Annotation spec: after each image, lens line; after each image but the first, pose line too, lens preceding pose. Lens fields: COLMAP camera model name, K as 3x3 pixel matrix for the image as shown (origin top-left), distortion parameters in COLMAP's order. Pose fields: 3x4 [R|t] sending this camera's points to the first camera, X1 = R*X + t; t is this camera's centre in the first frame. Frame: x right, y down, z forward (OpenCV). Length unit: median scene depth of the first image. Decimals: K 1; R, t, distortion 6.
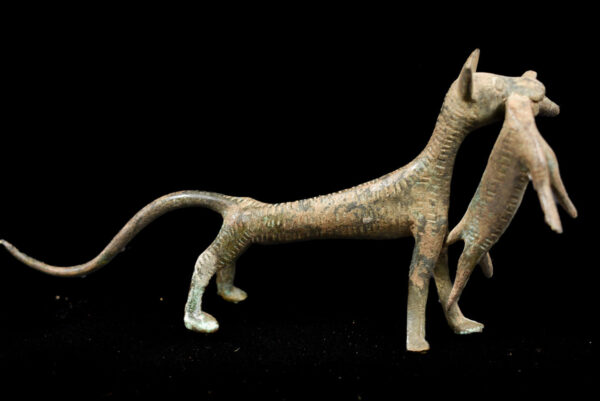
lens RADIAL K [[833.5, 0, 299.8], [0, 833.5, 200.1], [0, 0, 1]] dist [-0.017805, 0.000000]
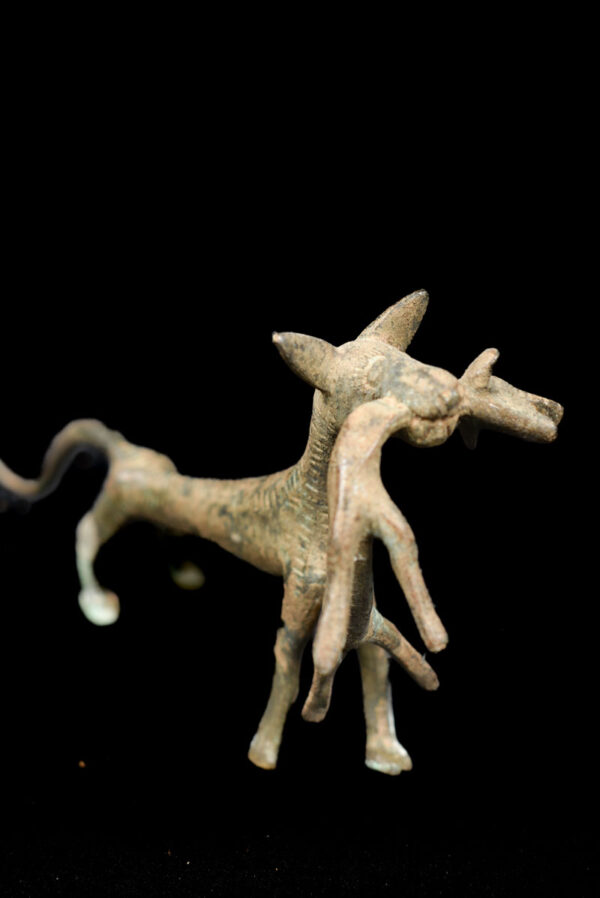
lens RADIAL K [[1247.4, 0, 300.1], [0, 1247.4, 449.8], [0, 0, 1]] dist [-0.017805, 0.000000]
pose [[0.754877, 0.229507, -0.614399, 0.682735], [-0.133224, 0.970903, 0.198995, -0.234563], [0.642193, -0.068364, 0.763488, 0.332009]]
